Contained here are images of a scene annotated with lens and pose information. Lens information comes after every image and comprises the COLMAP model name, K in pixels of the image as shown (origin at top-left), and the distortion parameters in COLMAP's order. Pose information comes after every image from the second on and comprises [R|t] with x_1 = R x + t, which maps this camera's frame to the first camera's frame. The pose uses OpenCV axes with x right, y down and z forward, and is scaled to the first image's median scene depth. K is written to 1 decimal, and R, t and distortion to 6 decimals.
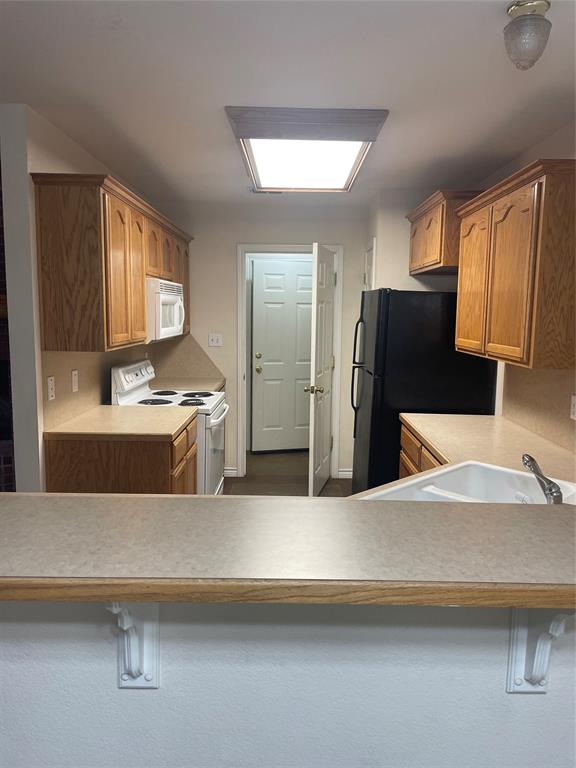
lens RADIAL K [[582.9, 0, 288.0], [0, 582.9, 384.0], [0, 0, 1]] dist [0.095560, -0.128166]
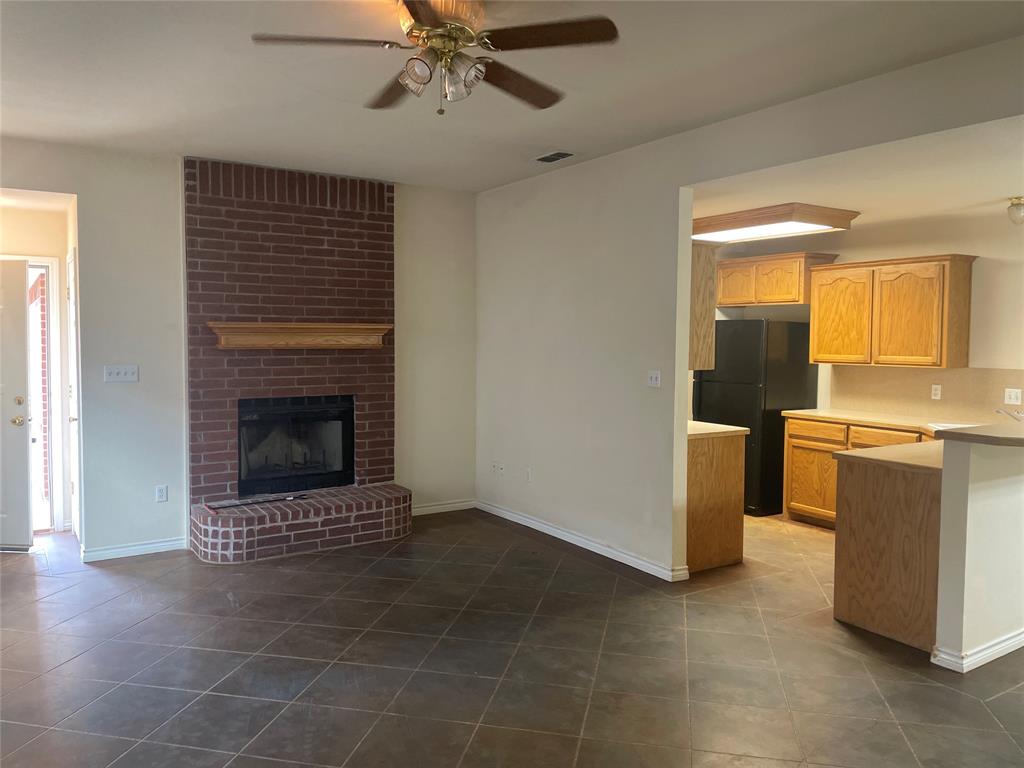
lens RADIAL K [[777.2, 0, 512.0], [0, 777.2, 384.0], [0, 0, 1]] dist [0.095560, -0.128166]
pose [[0.832803, -0.046089, 0.551648, -1.696286], [0.075367, 0.996689, -0.030508, -0.003182], [-0.548415, 0.066983, 0.833519, -0.221878]]
